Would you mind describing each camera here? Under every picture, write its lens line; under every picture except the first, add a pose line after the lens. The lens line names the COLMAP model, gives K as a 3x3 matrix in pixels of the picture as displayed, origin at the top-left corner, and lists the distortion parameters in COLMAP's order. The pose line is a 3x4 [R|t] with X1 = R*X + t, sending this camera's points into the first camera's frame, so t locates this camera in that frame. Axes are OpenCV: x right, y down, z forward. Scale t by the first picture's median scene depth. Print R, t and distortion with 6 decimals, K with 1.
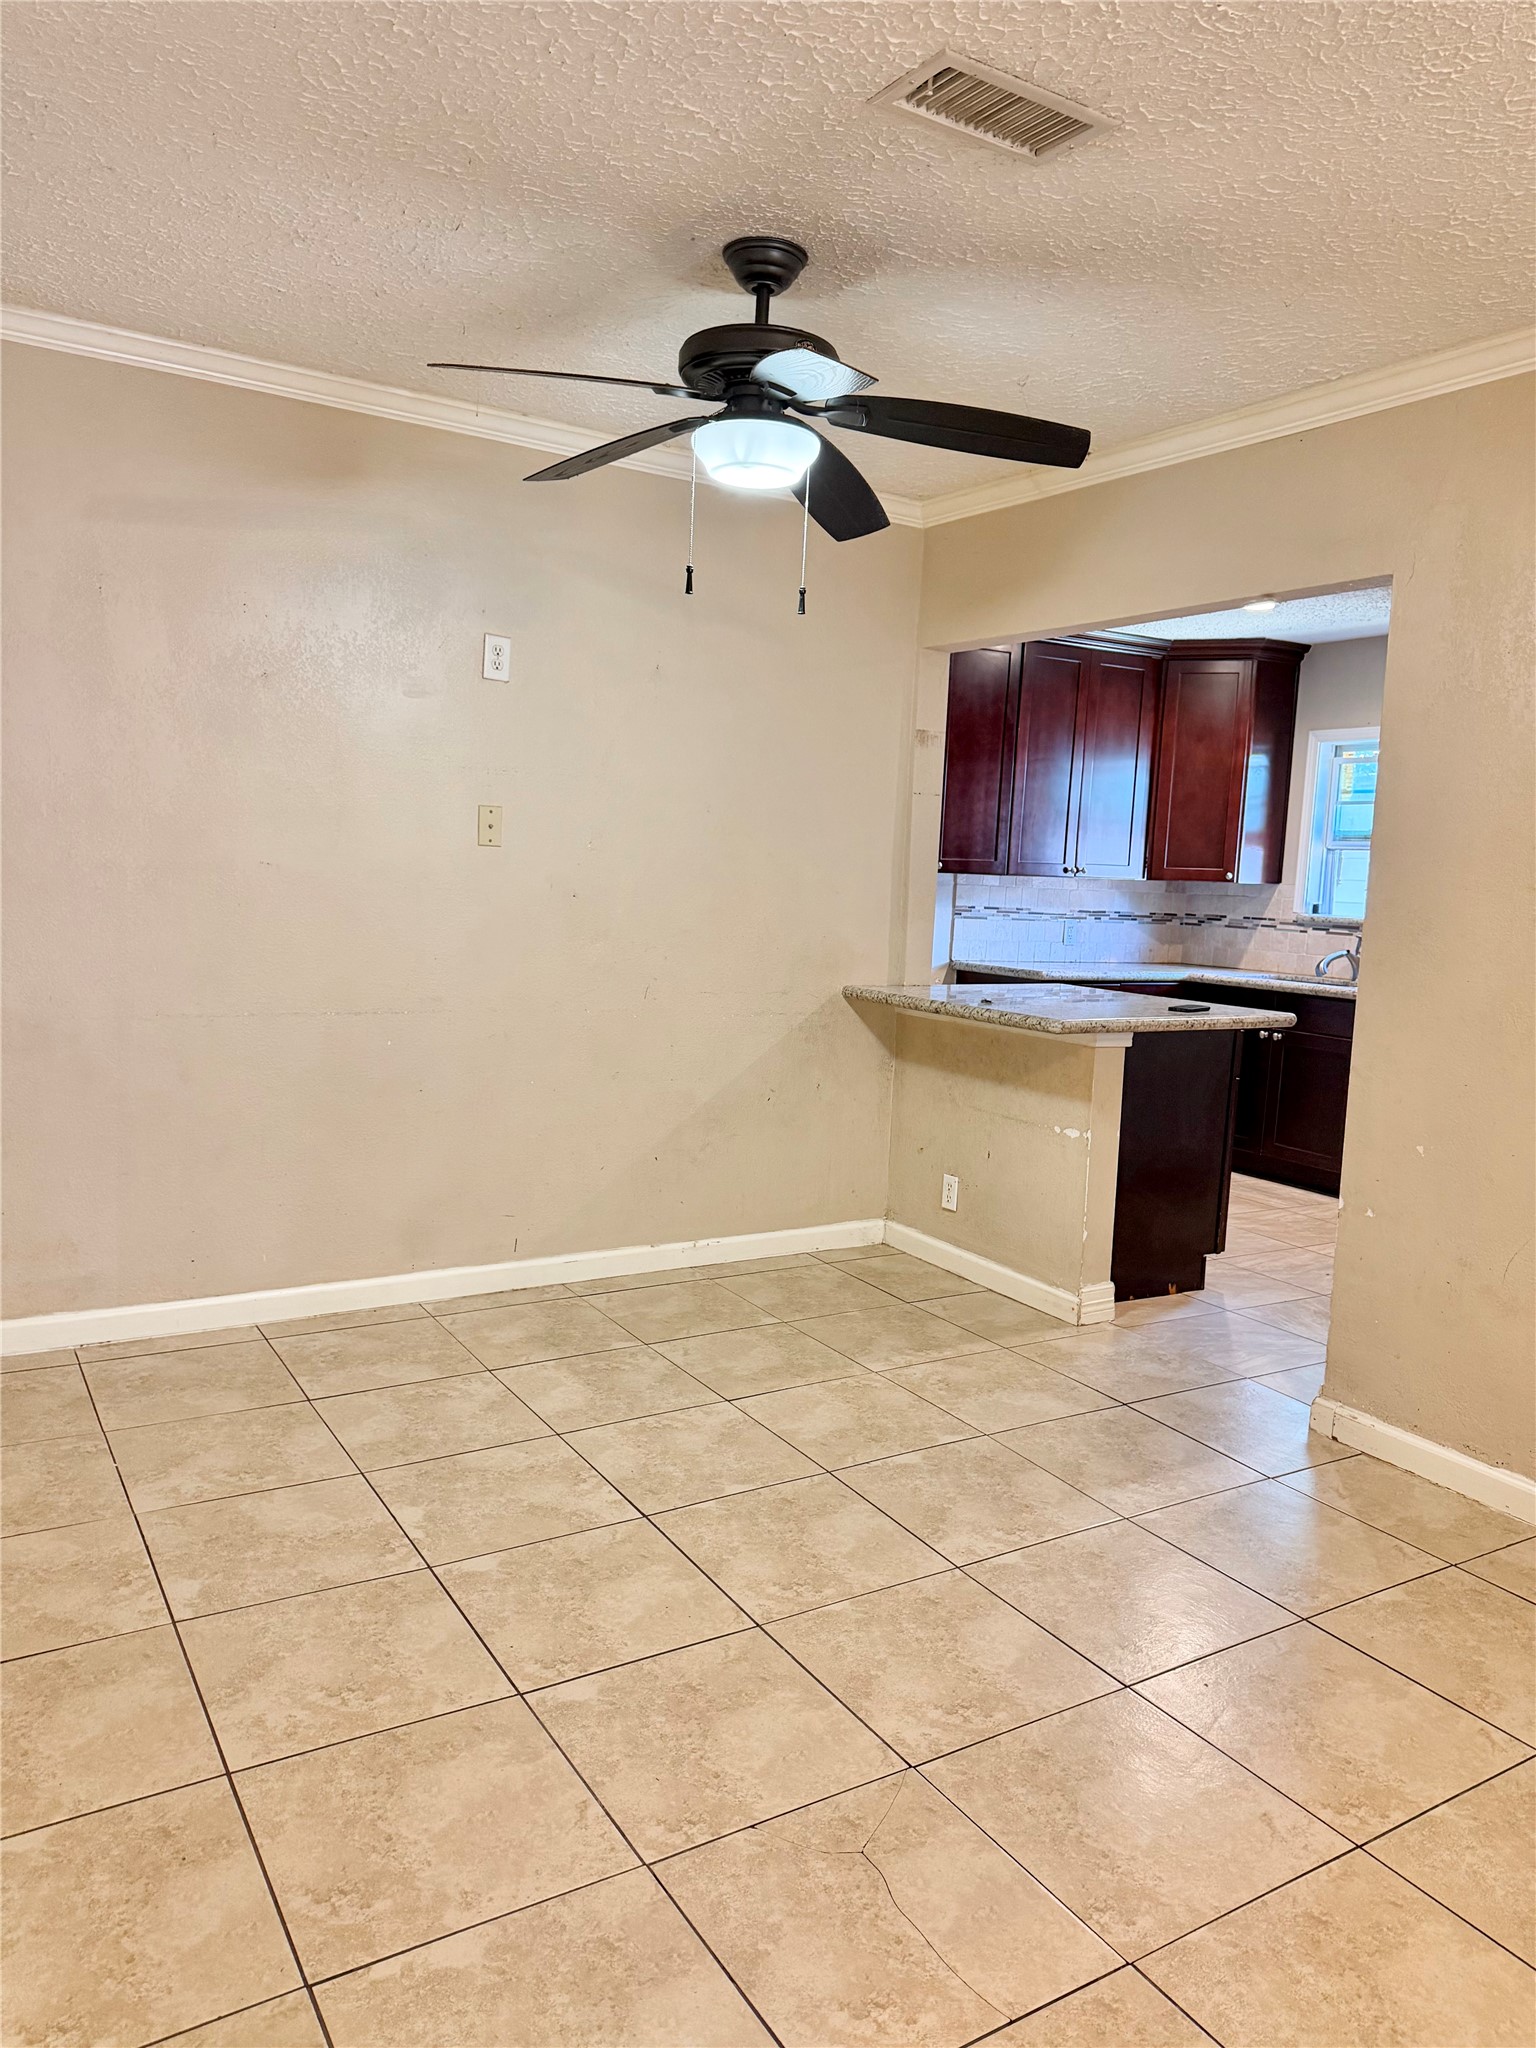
lens RADIAL K [[1442.2, 0, 772.8], [0, 1442.2, 1030.9], [0, 0, 1]] dist [0.139743, -0.237925]
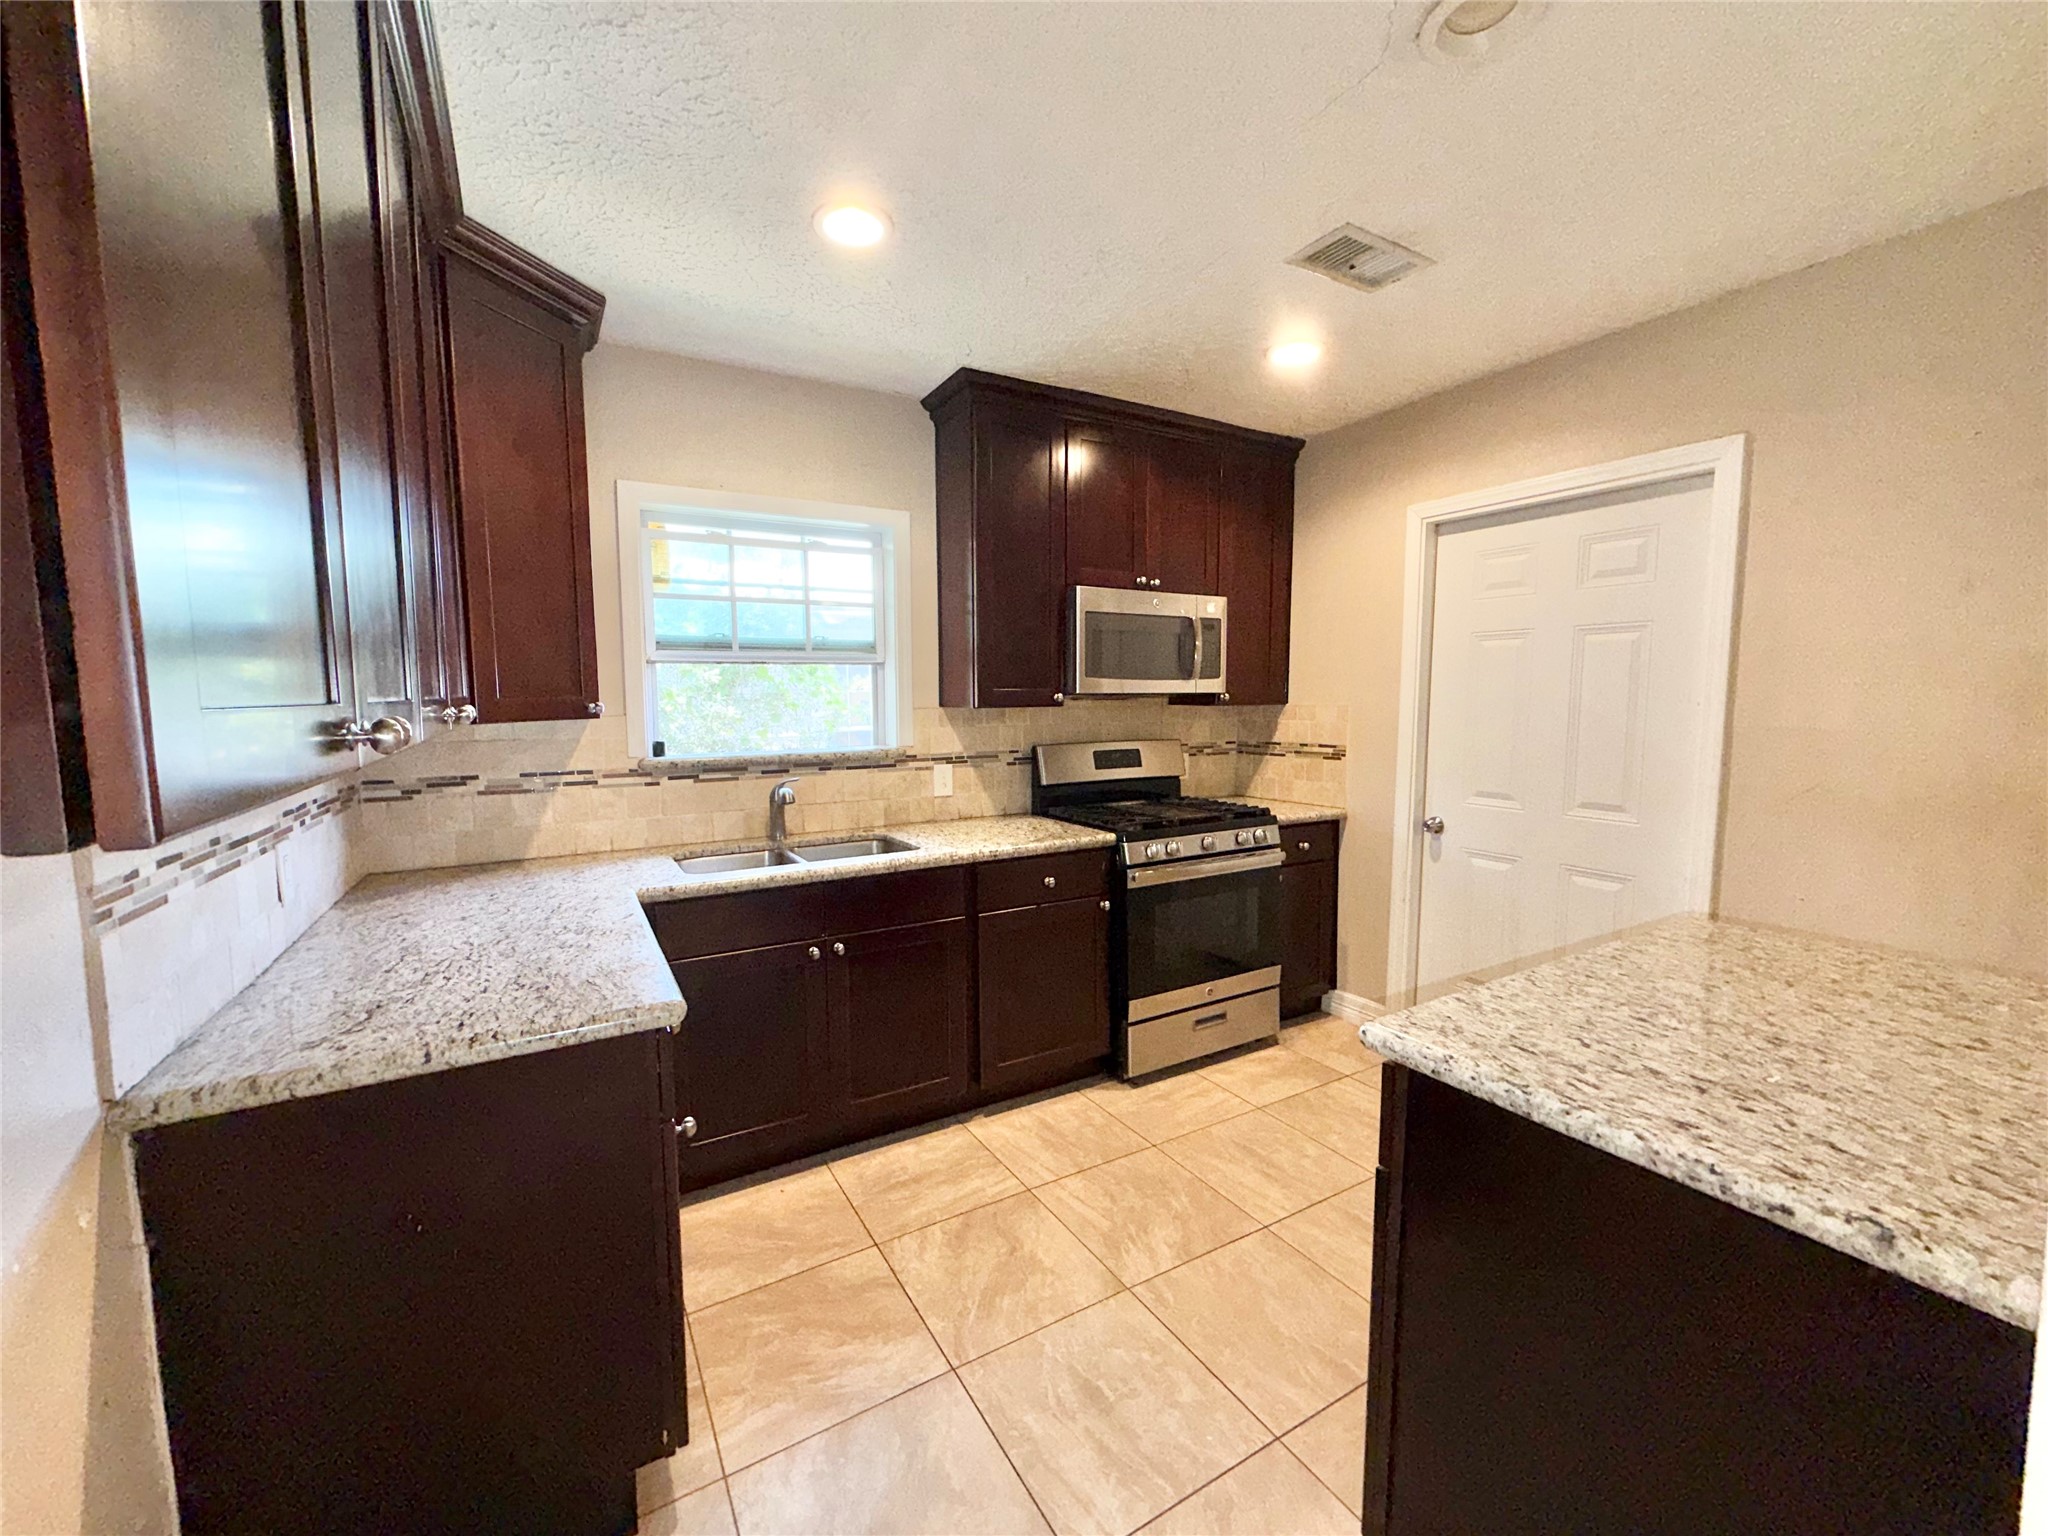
lens RADIAL K [[818.5, 0, 1016.1], [0, 818.5, 768.5], [0, 0, 1]] dist [0.004364, 0.000098]
pose [[0.030828, -0.132234, 0.990739, -0.005795], [0.121215, 0.984389, 0.127615, -0.104377], [-0.992147, 0.116158, 0.046375, 0.827972]]
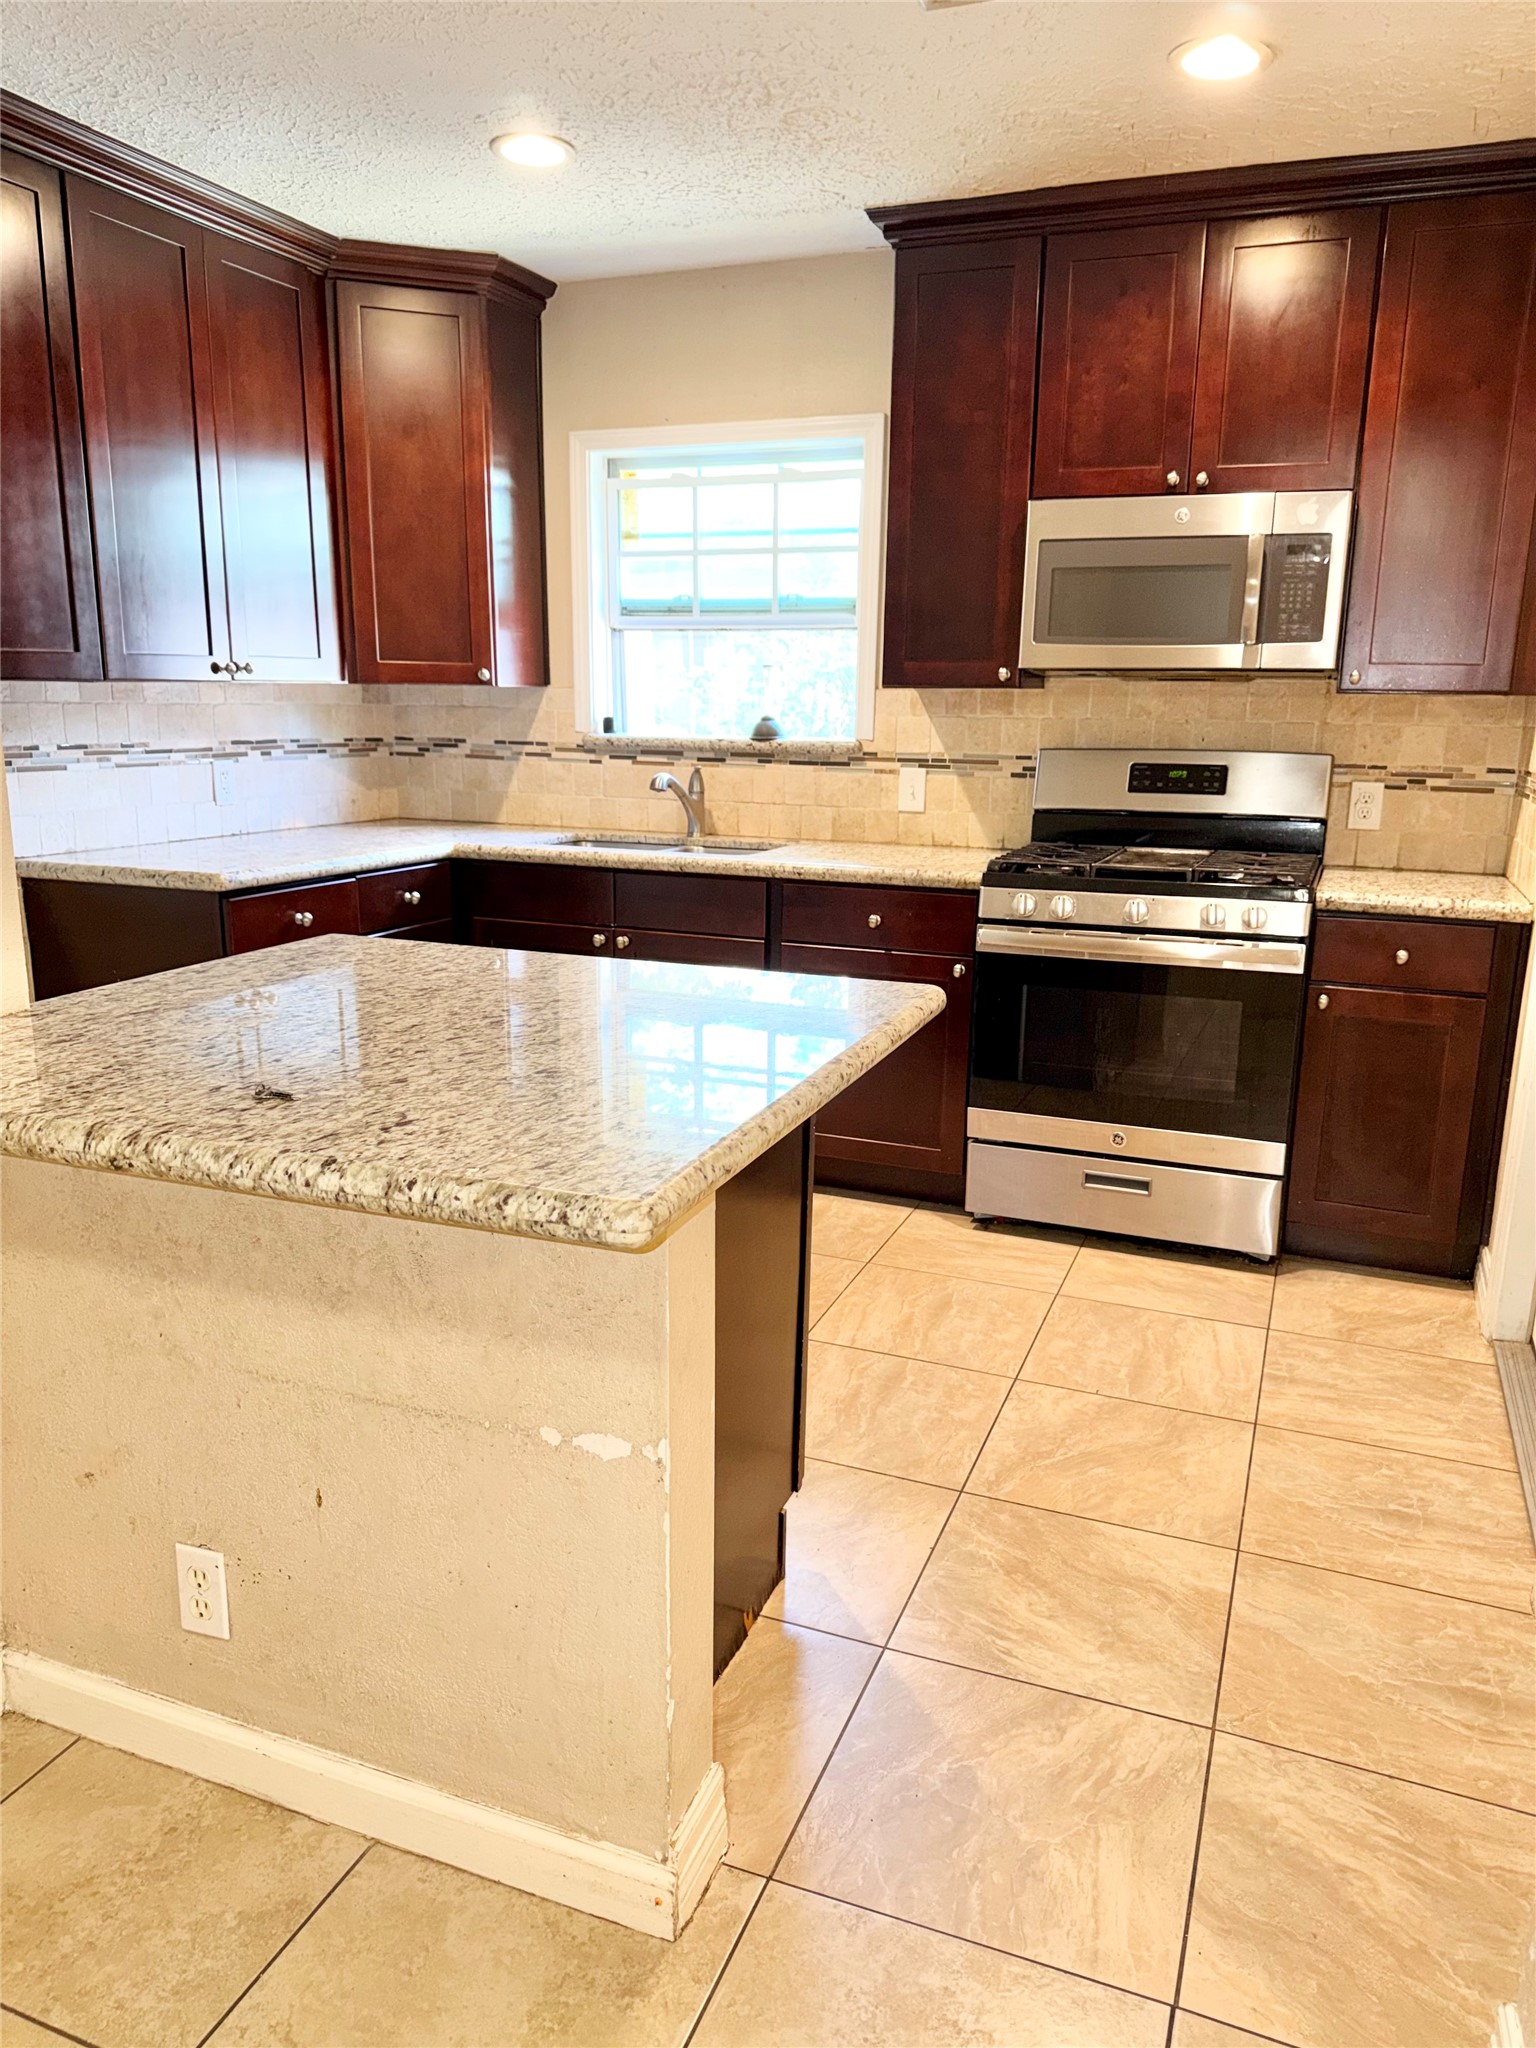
lens RADIAL K [[1442.2, 0, 772.8], [0, 1442.2, 1030.9], [0, 0, 1]] dist [0.139743, -0.237925]
pose [[0.798991, -0.168584, 0.577228, 0.032499], [0.088049, 0.982351, 0.165028, -0.050465], [-0.594862, -0.081031, 0.799734, 0.432484]]
